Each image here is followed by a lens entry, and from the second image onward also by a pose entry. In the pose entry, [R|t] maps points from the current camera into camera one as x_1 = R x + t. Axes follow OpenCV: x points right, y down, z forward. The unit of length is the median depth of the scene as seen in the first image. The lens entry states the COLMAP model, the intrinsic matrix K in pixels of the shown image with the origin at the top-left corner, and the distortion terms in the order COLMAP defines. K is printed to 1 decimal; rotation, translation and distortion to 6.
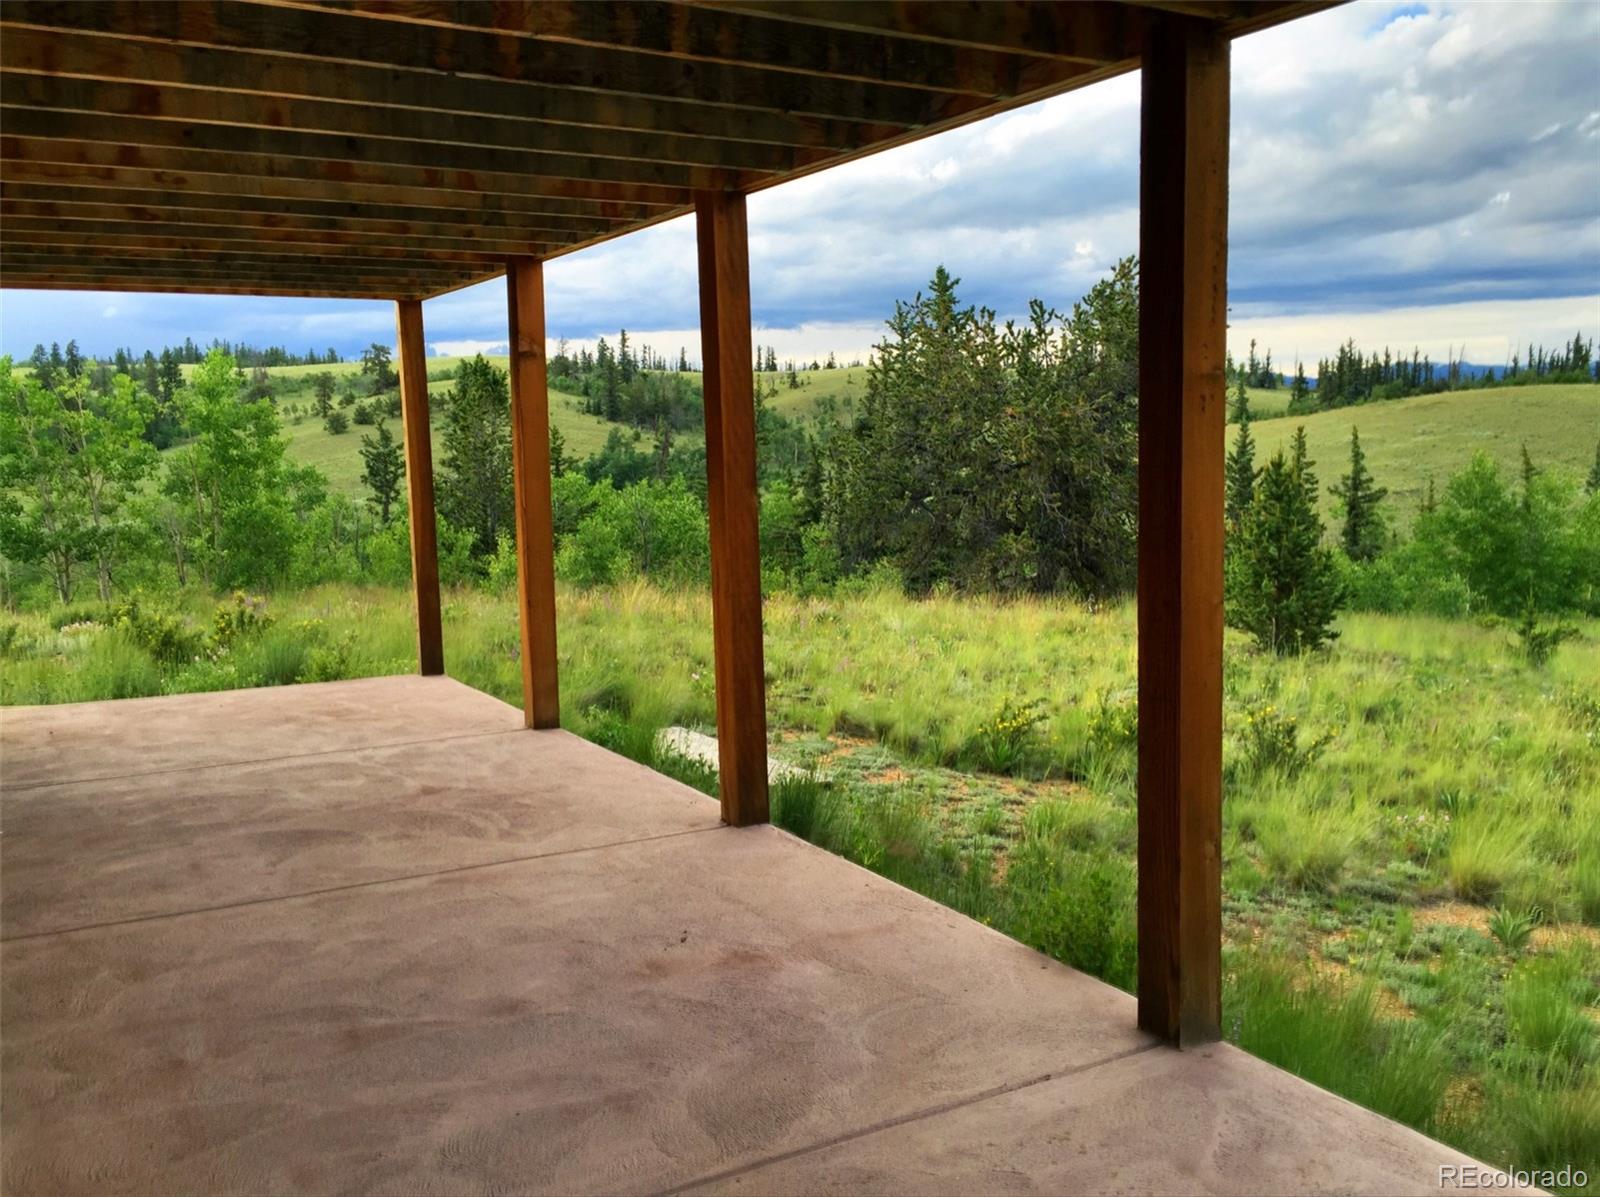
lens RADIAL K [[1370.6, 0, 810.7], [0, 1370.6, 591.5], [0, 0, 1]] dist [0.084976, -0.105818]
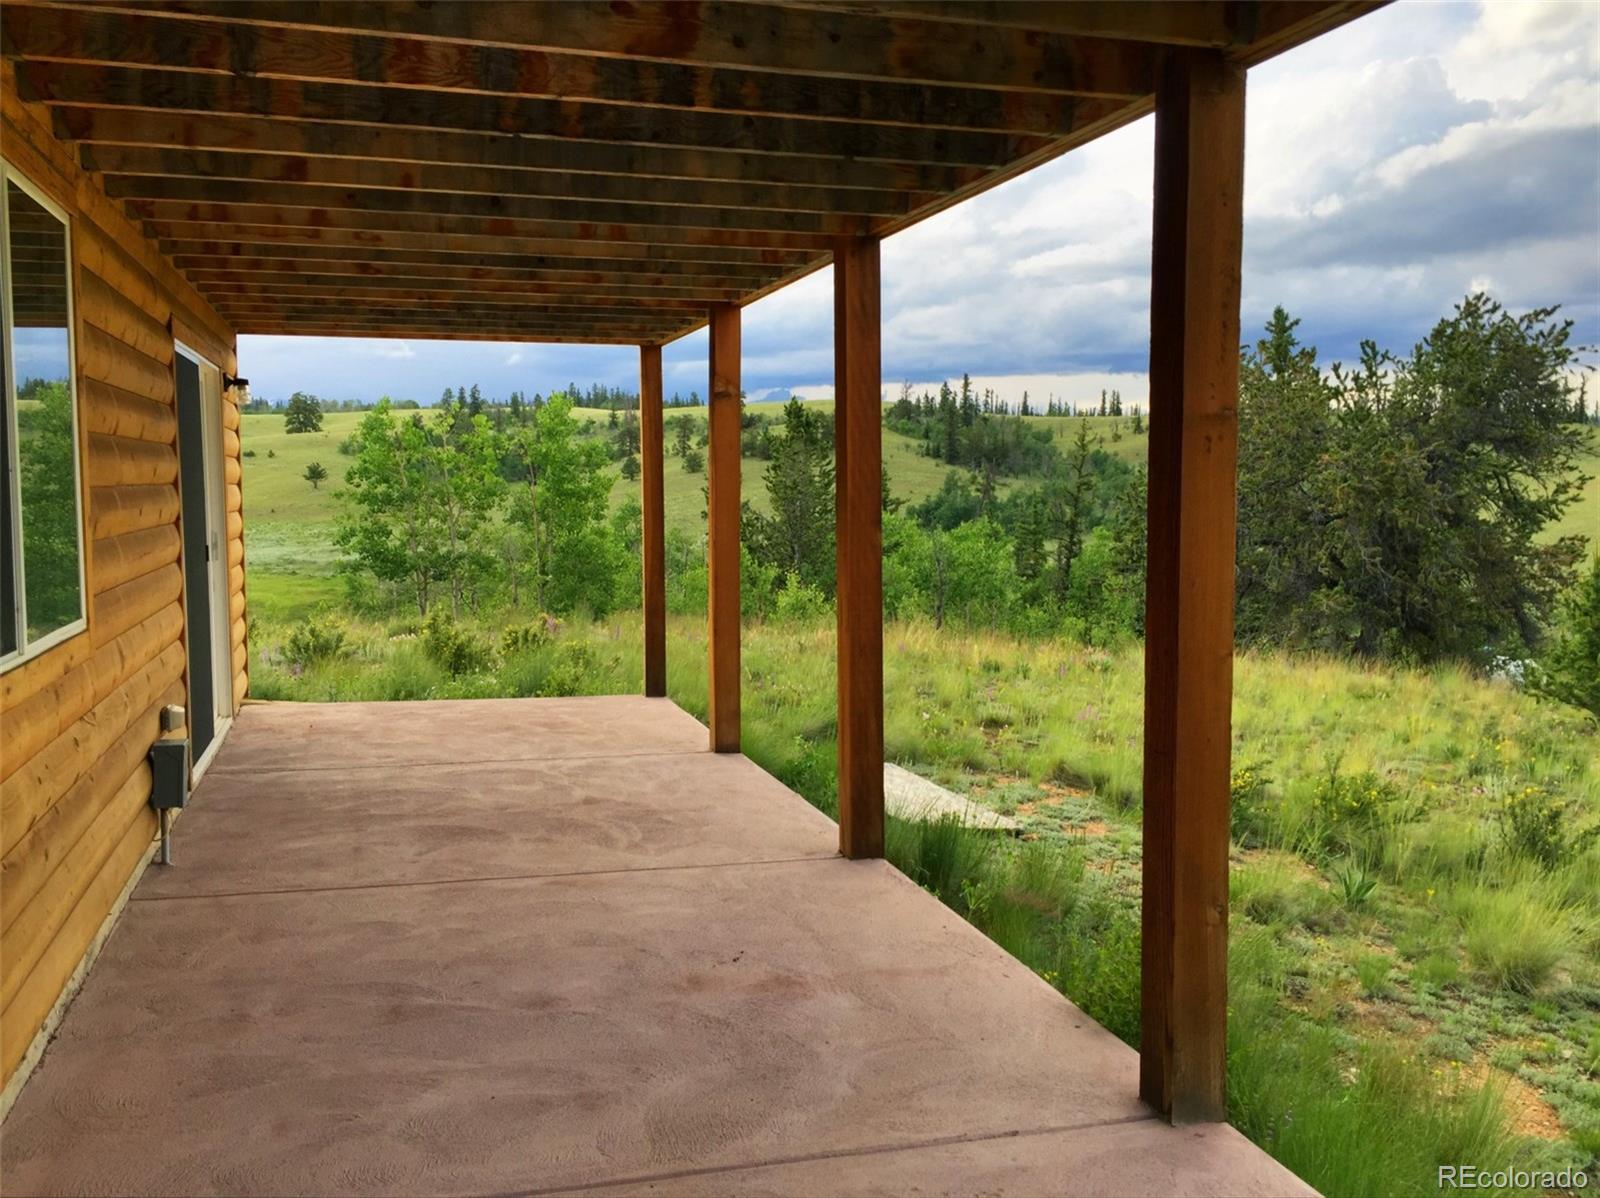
lens RADIAL K [[1370.6, 0, 815.6], [0, 1370.6, 592.6], [0, 0, 1]] dist [0.084976, -0.105818]
pose [[0.969272, 0.040509, -0.242635, 0.141348], [-0.047917, 0.998546, -0.024707, 0.001555], [0.241281, 0.035574, 0.969803, 0.005856]]
